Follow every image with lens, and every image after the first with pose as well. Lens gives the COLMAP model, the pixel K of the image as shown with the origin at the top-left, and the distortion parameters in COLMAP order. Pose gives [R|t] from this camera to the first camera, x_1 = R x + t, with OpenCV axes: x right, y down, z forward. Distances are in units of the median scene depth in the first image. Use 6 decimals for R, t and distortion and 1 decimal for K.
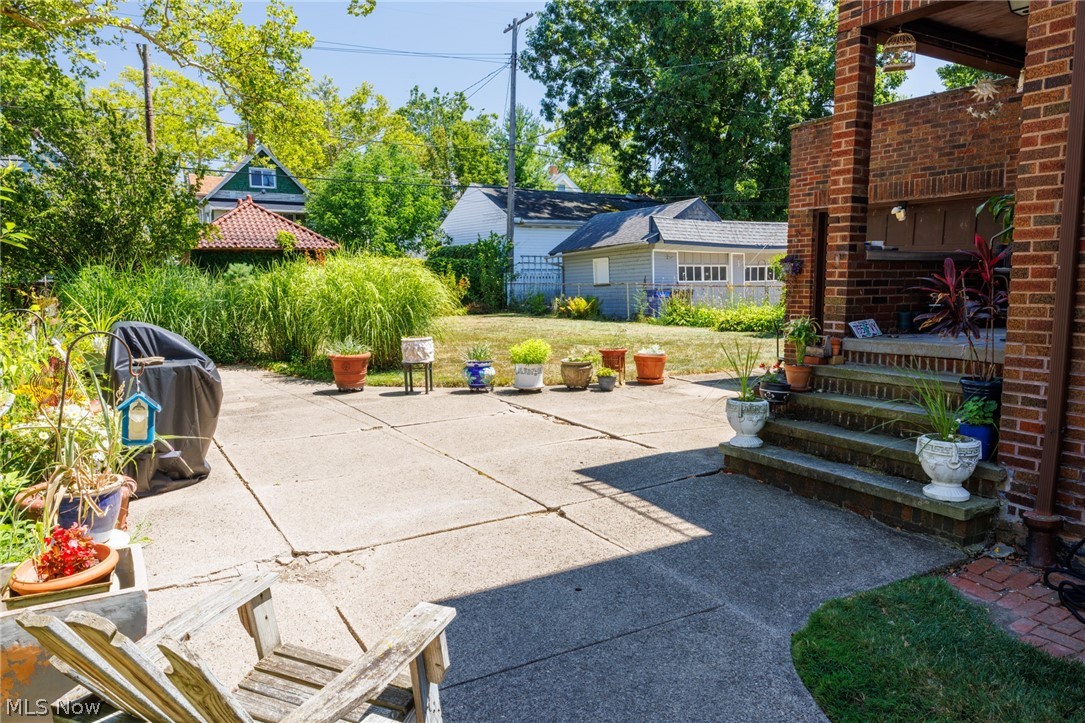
lens RADIAL K [[731.8, 0, 545.3], [0, 731.8, 355.5], [0, 0, 1]] dist [-0.003175, -0.001366]
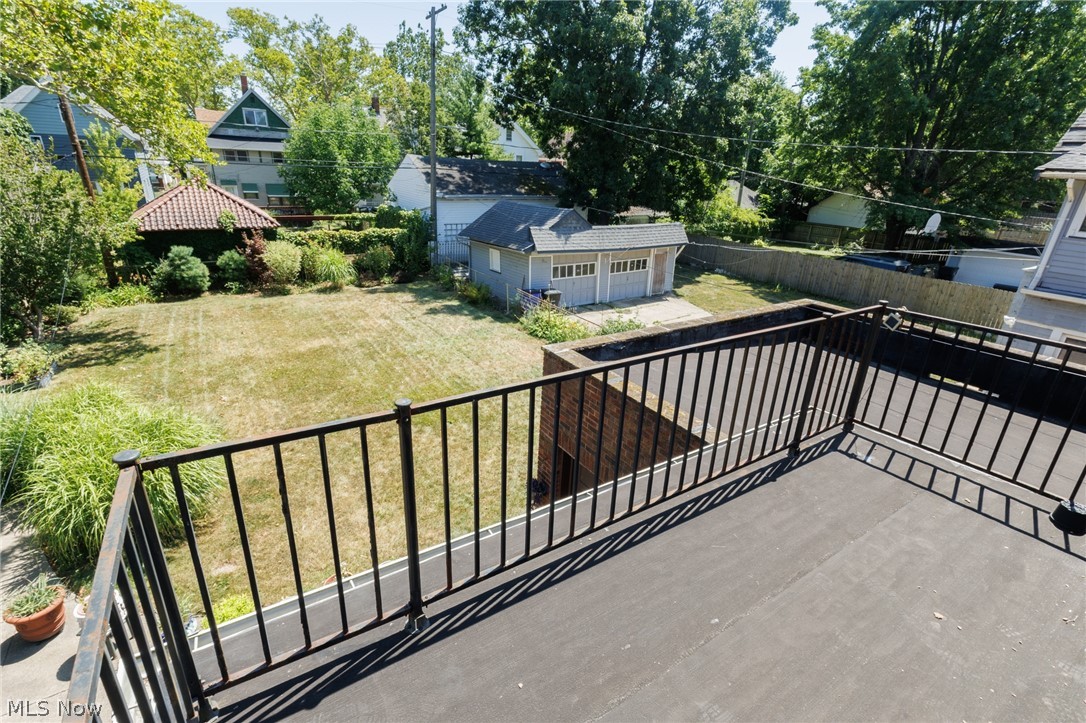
lens RADIAL K [[493.8, 0, 543.8], [0, 493.8, 359.2], [0, 0, 1]] dist [0.000875, 0.000462]
pose [[0.997931, 0.028227, 0.057768, 0.078533], [-0.042116, 0.965865, 0.255601, -0.115761], [-0.048582, -0.257505, 0.965055, 0.107344]]
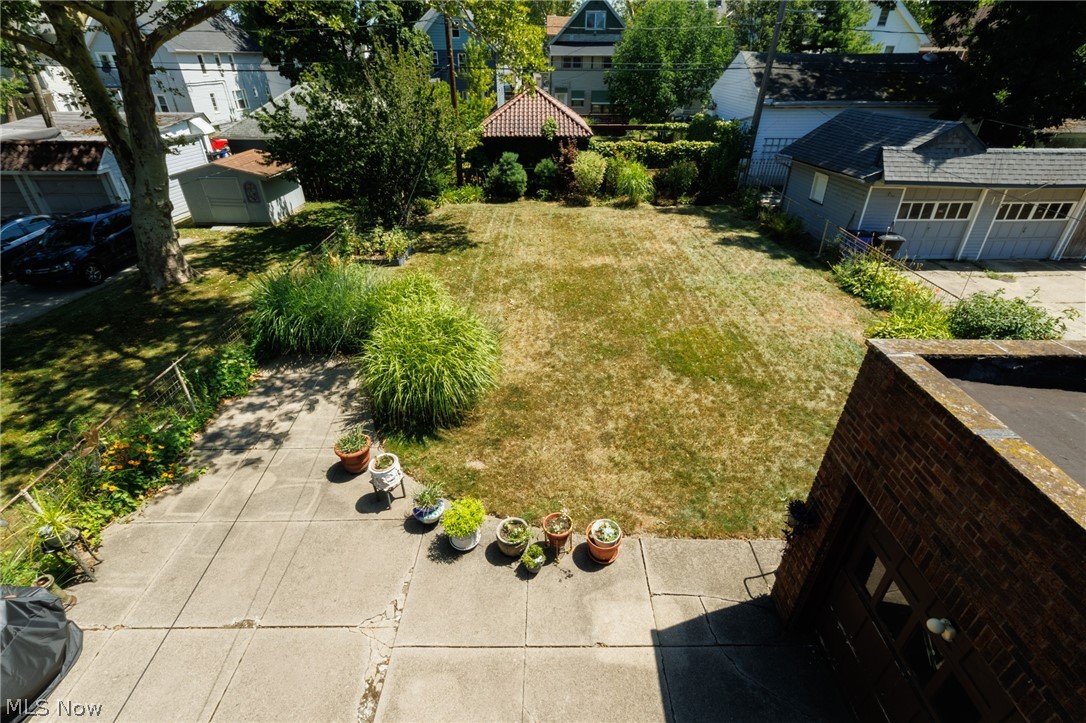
lens RADIAL K [[493.8, 0, 544.2], [0, 493.8, 360.1], [0, 0, 1]] dist [0.000875, 0.000462]
pose [[0.860507, 0.271516, -0.431053, 0.073872], [-0.064912, 0.897674, 0.435853, -0.117916], [0.505286, -0.347074, 0.790080, 0.136878]]
